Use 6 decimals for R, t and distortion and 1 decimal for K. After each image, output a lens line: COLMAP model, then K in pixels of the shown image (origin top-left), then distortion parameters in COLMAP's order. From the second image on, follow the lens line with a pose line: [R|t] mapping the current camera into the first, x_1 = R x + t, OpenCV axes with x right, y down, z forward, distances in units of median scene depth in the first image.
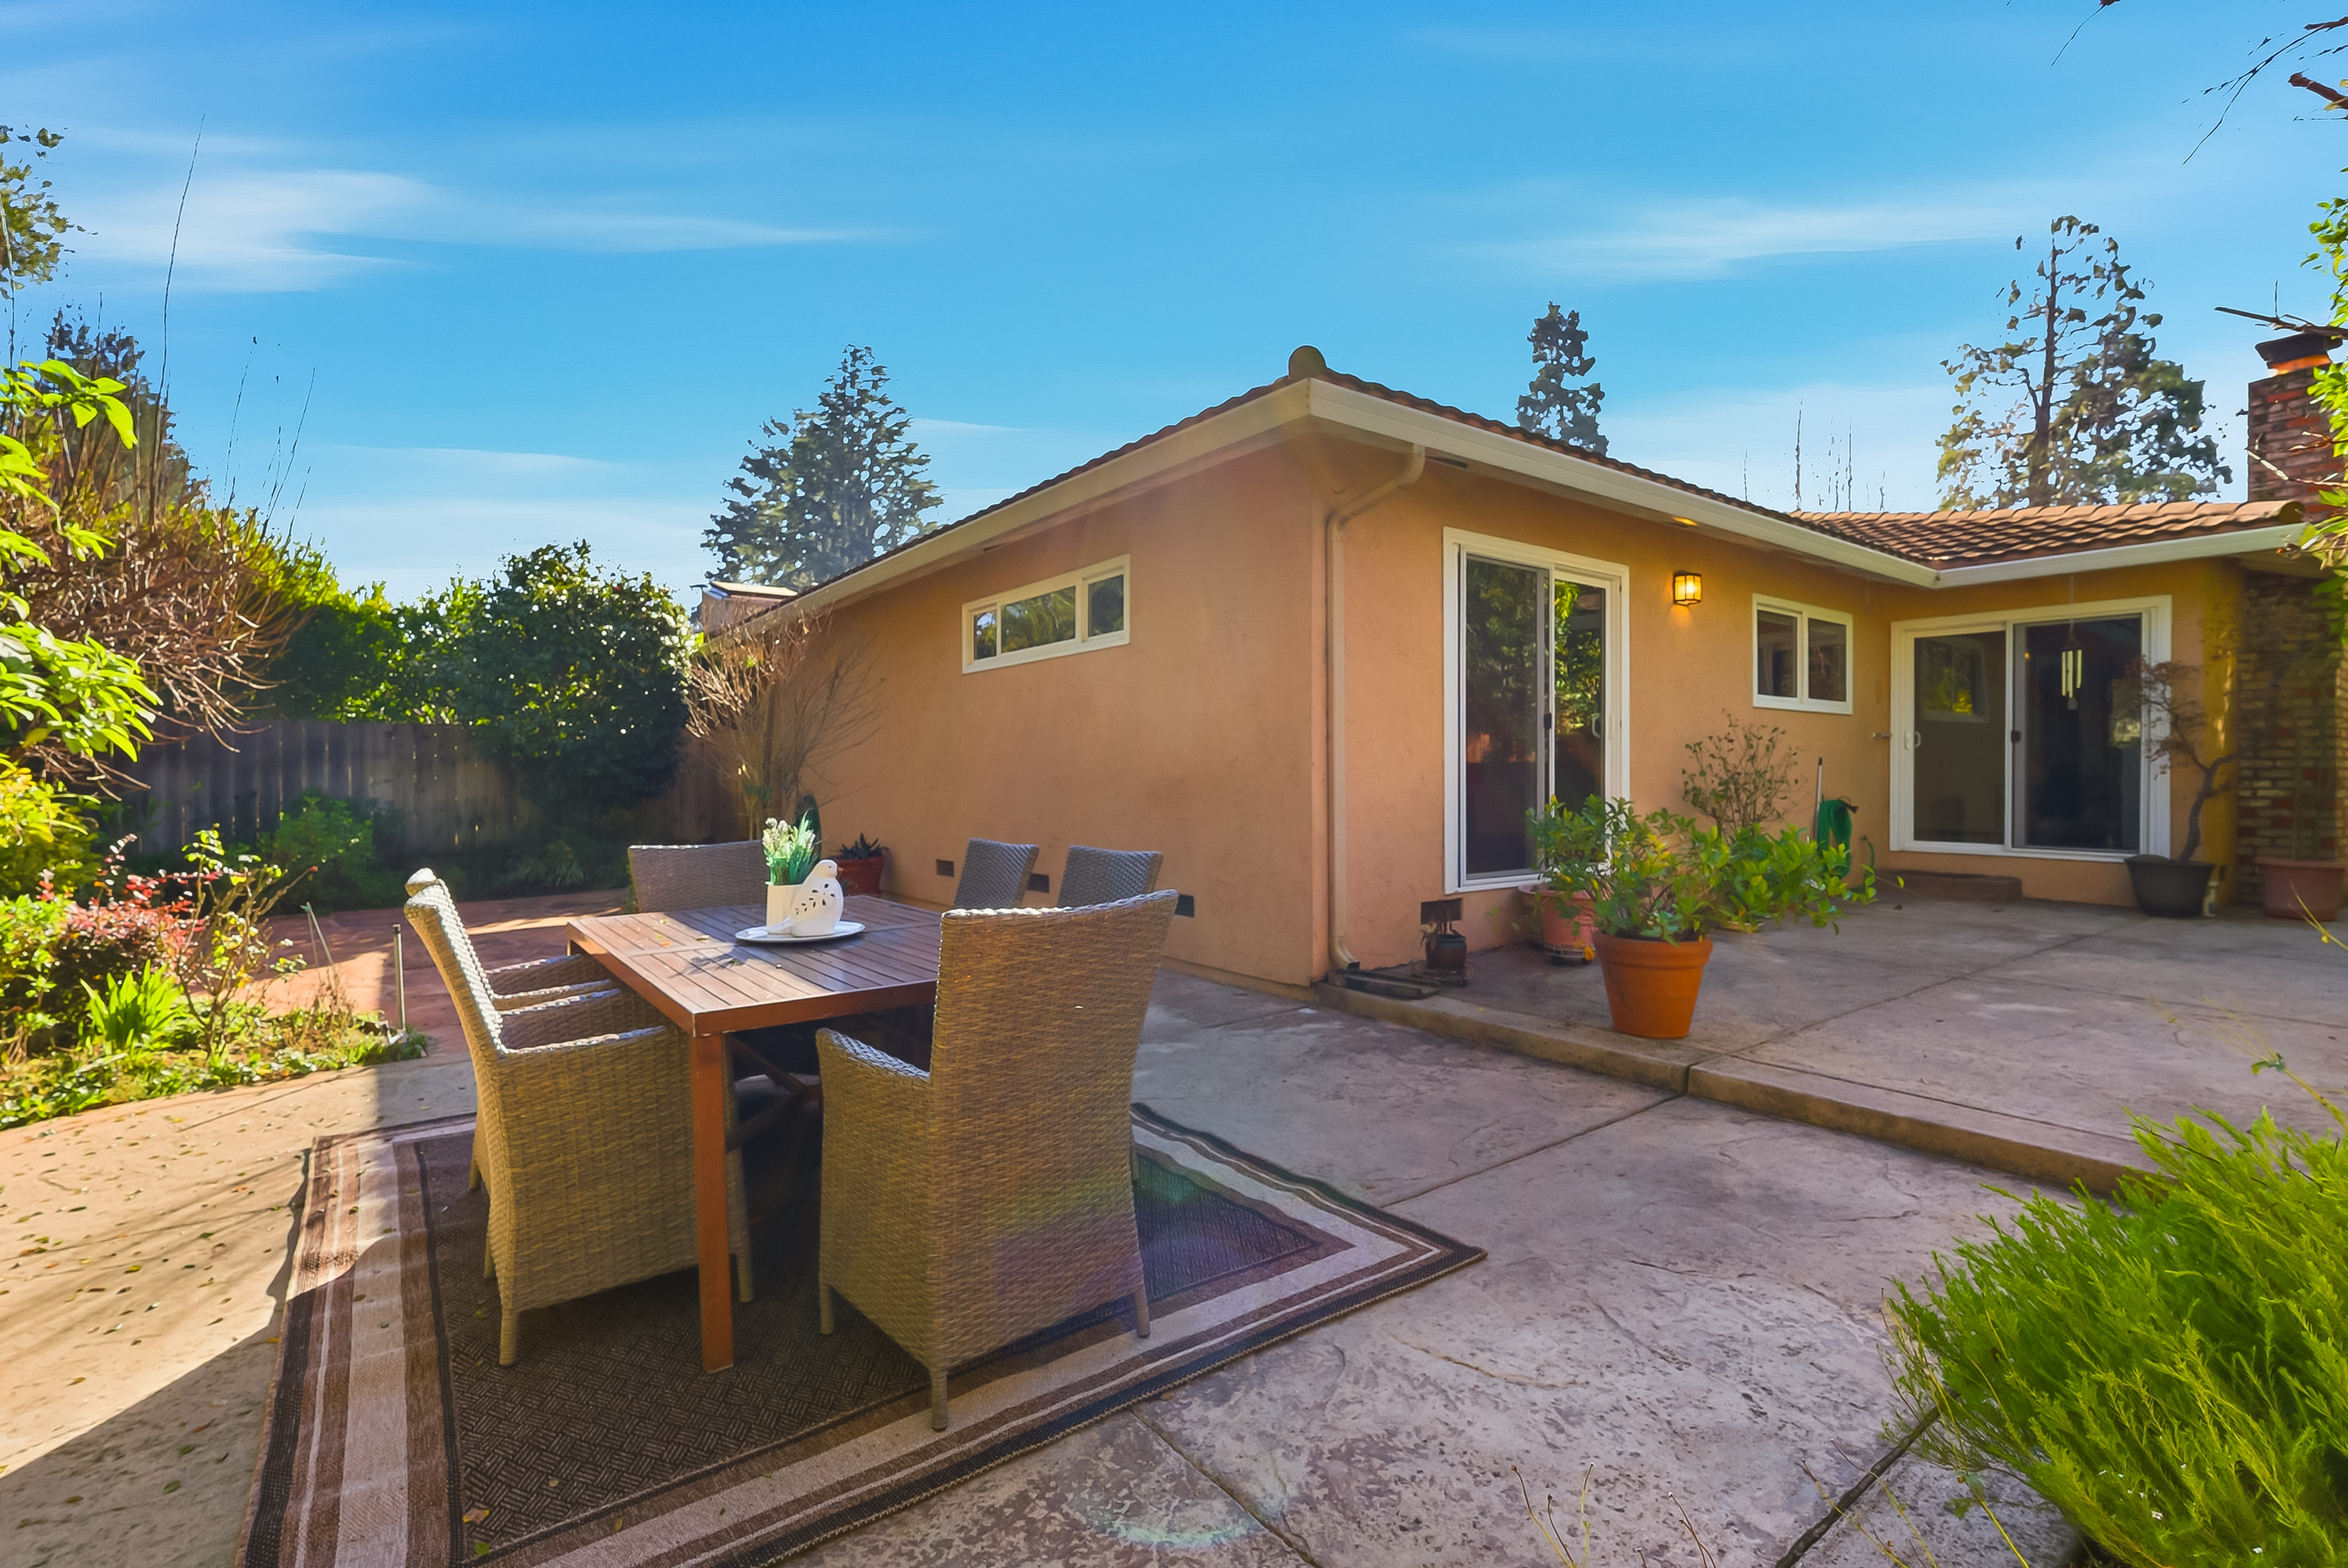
lens RADIAL K [[1045.9, 0, 1178.4], [0, 1045.9, 780.0], [0, 0, 1]] dist [-0.011126, 0.003755]
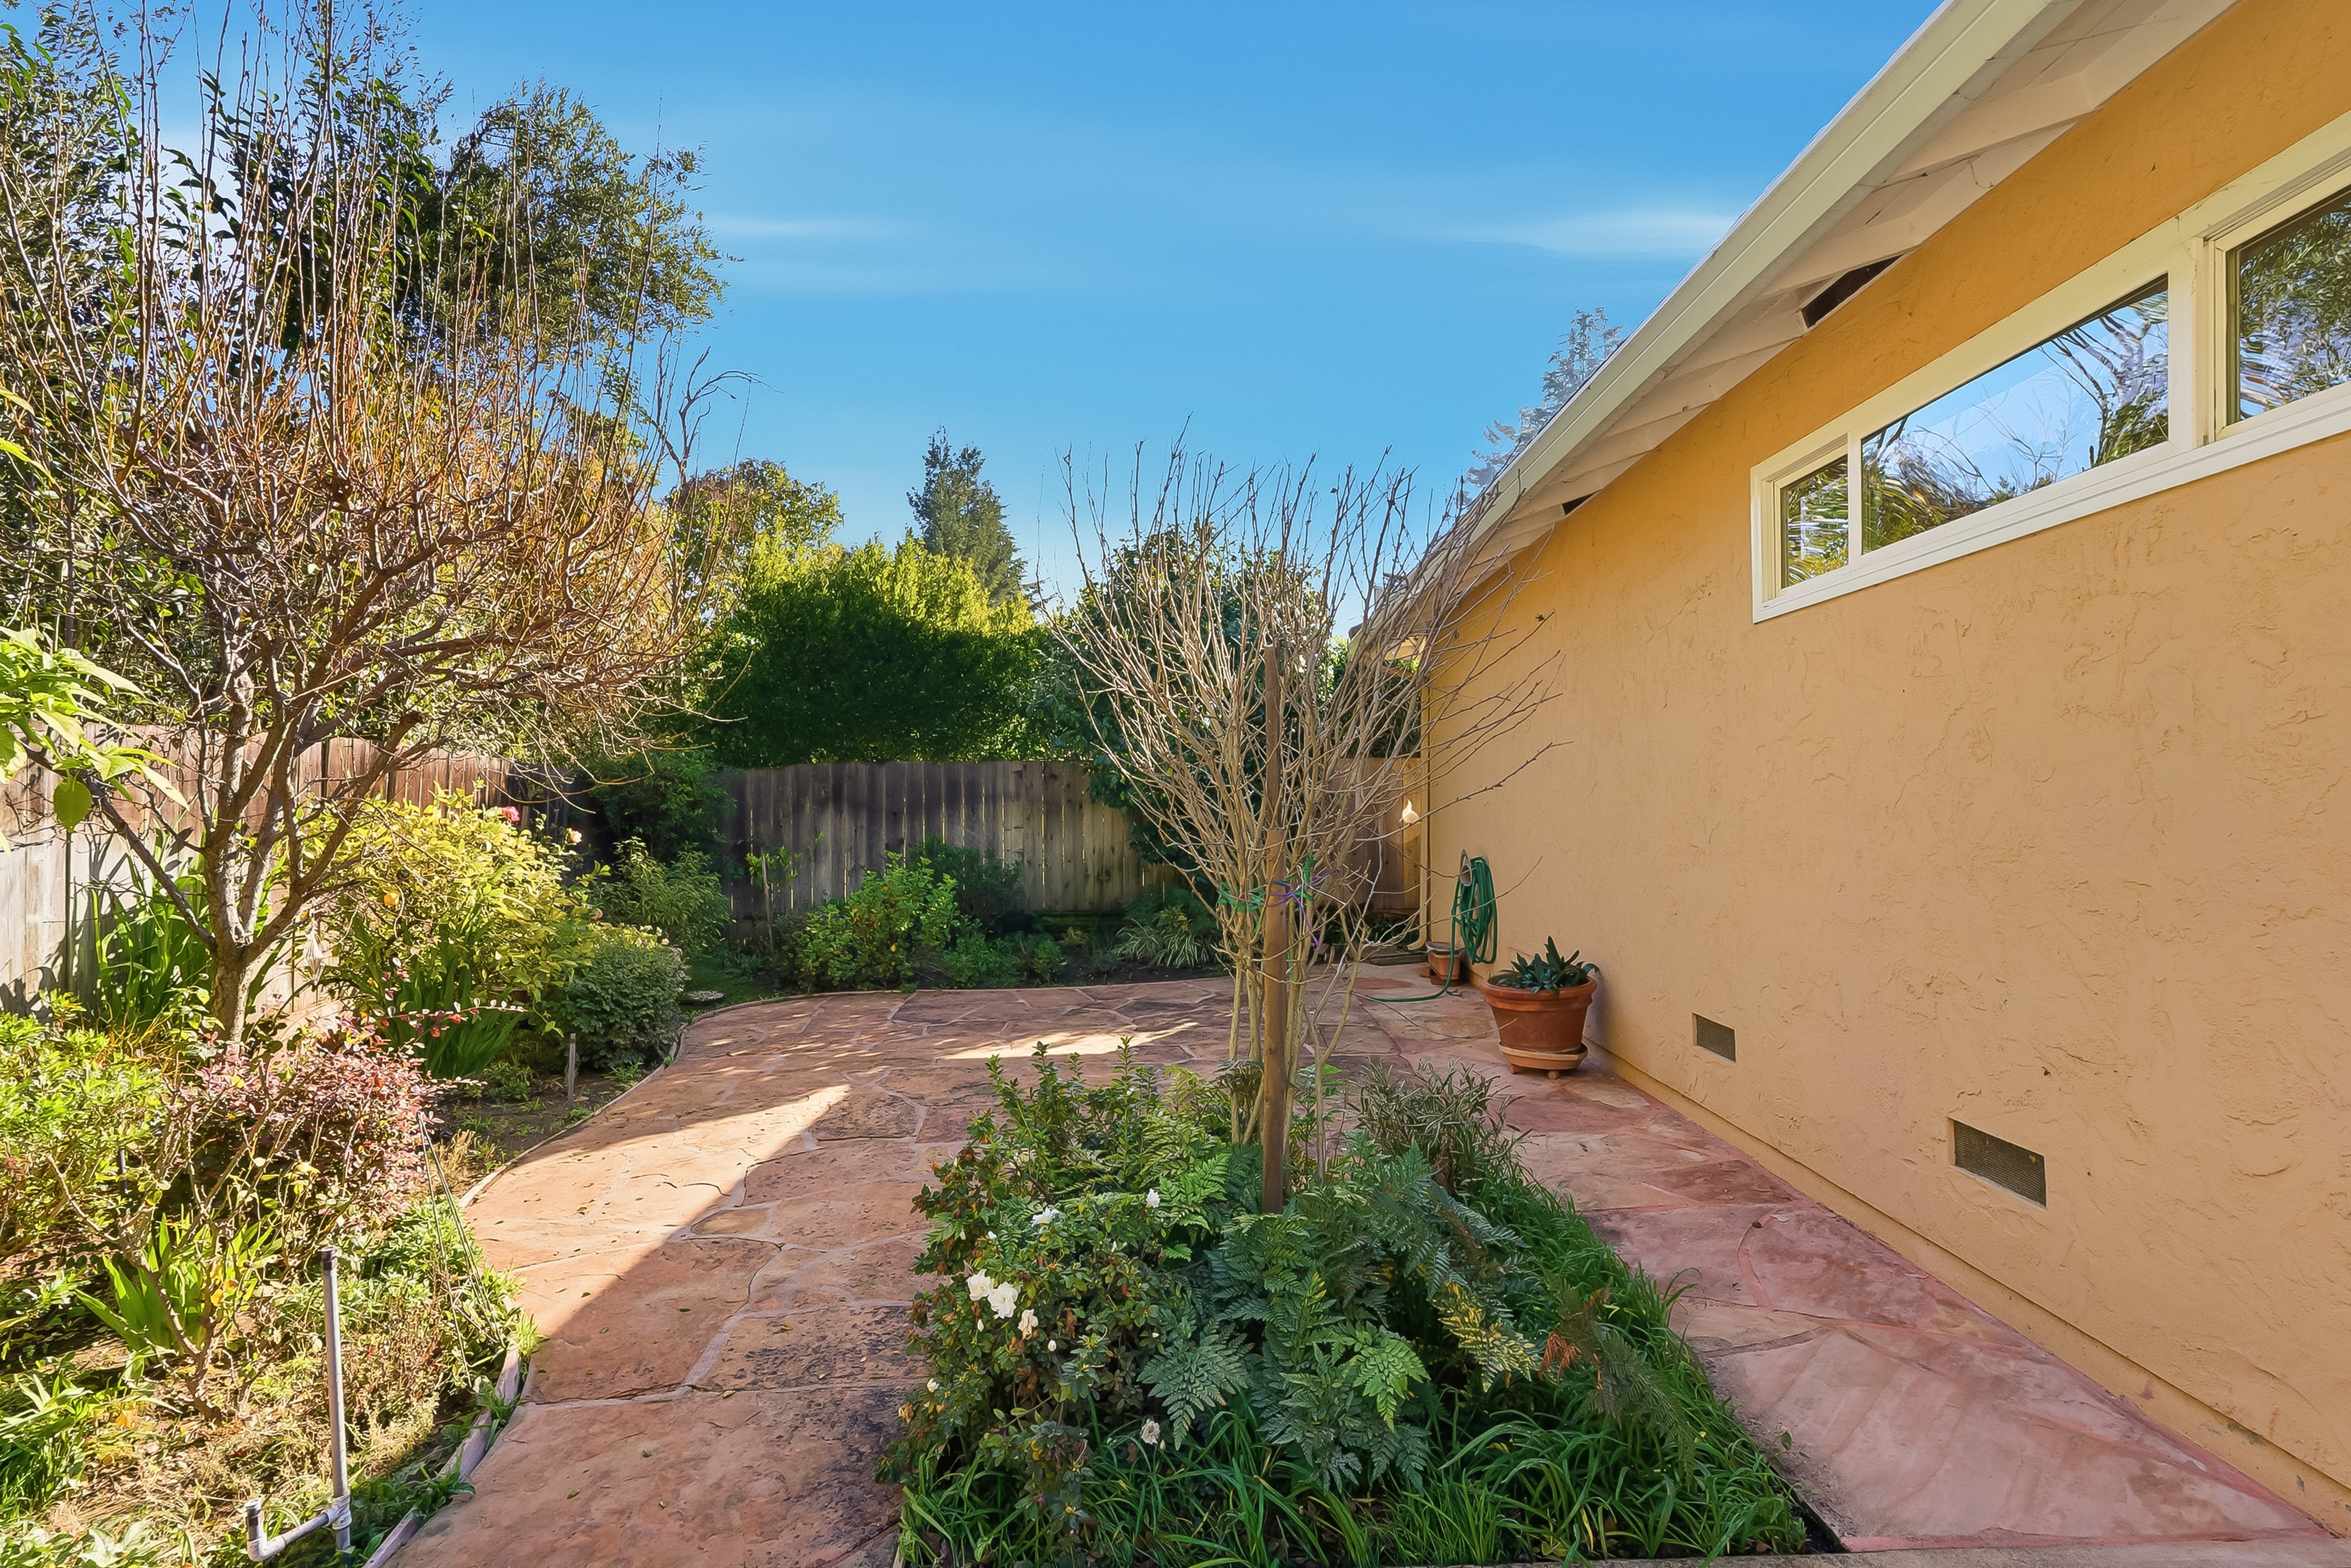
lens RADIAL K [[1144.9, 0, 1175.4], [0, 1144.9, 785.3], [0, 0, 1]] dist [-0.000981, 0.000095]
pose [[0.796179, -0.015176, -0.604870, -0.073807], [0.003258, 0.999778, -0.020796, -0.014487], [0.605052, 0.014587, 0.796053, 0.314926]]
